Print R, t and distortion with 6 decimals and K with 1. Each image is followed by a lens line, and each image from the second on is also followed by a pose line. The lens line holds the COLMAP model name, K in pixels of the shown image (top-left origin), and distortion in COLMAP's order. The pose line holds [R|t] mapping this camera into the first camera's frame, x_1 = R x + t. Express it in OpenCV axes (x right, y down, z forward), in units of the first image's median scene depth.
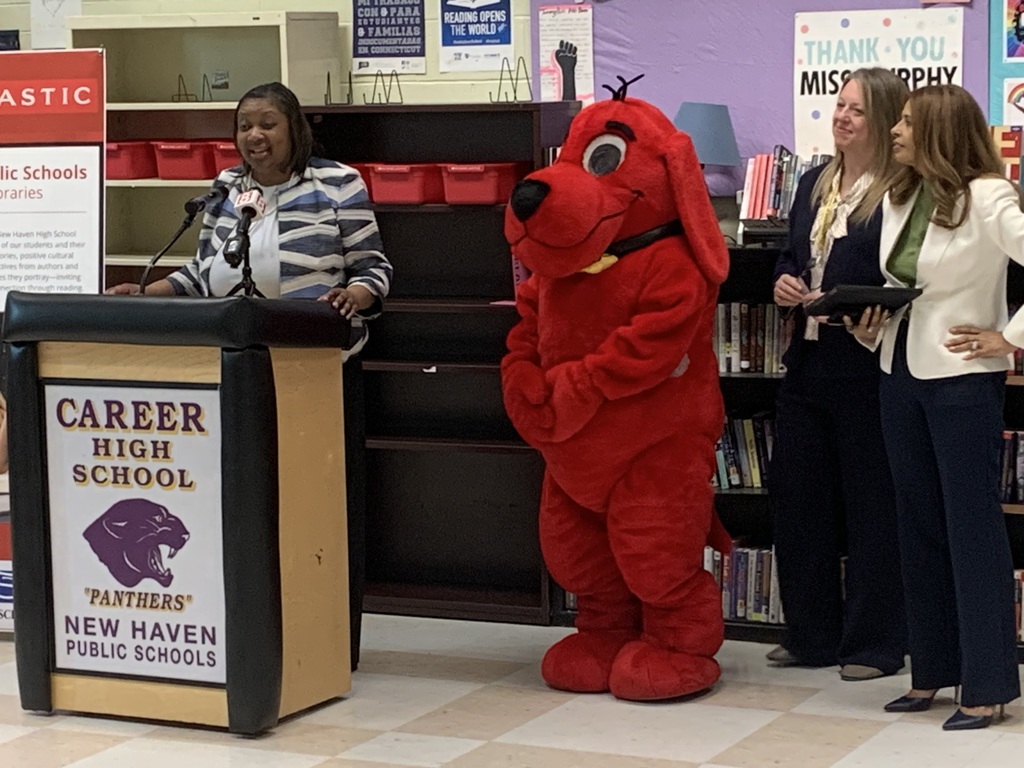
lens RADIAL K [[2719.7, 0, 511.9], [0, 2719.7, 358.4], [0, 0, 1]] dist [0.086469, 0.102131]
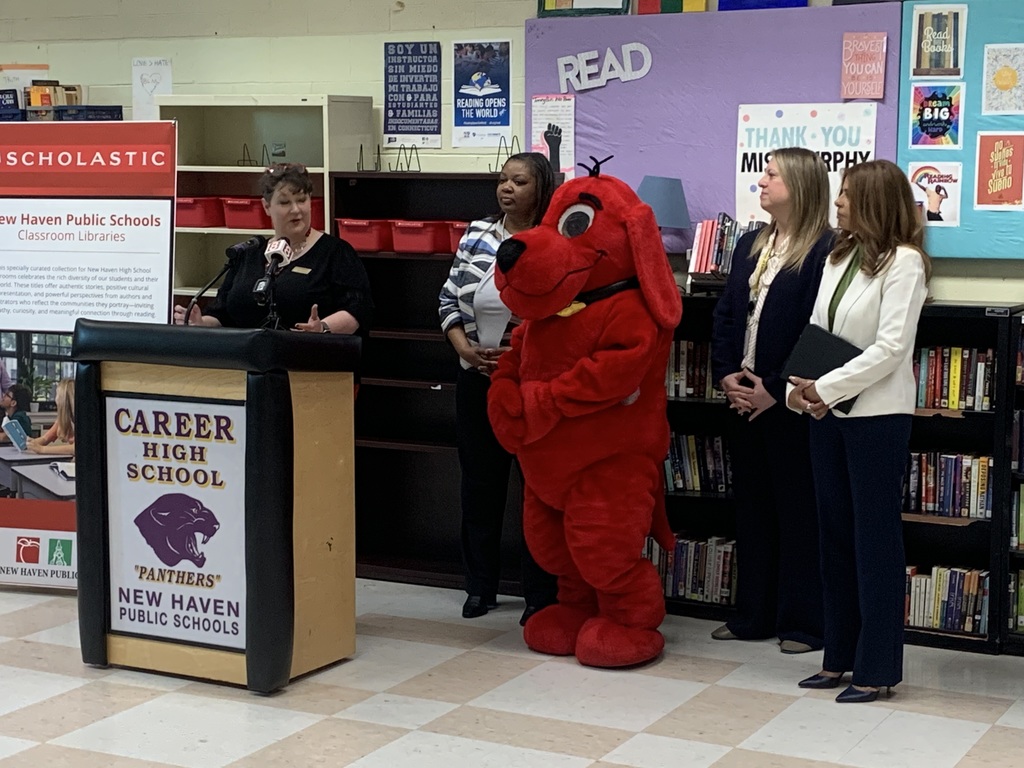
lens RADIAL K [[1916.6, 0, 512.0], [0, 1916.6, 384.0], [0, 0, 1]] dist [0.103160, -0.033528]
pose [[0.999470, 0.025823, -0.019844, 0.025501], [-0.025530, 0.999563, 0.014877, -0.013191], [0.020220, -0.014363, 0.999692, 0.150571]]
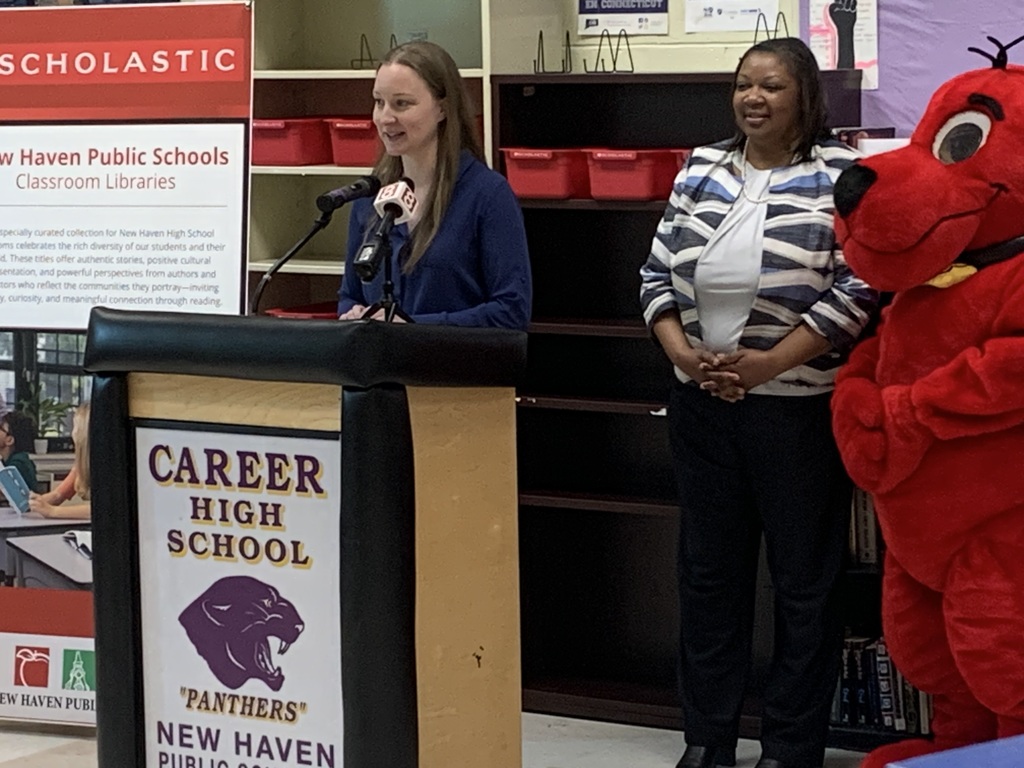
lens RADIAL K [[3128.9, 0, 512.0], [0, 3128.9, 384.0], [0, 0, 1]] dist [-0.024994, 3.878618]
pose [[0.990621, 0.019270, -0.135272, 0.058309], [-0.018607, 0.999808, 0.006163, -0.010317], [0.135364, -0.003588, 0.990789, 0.120895]]
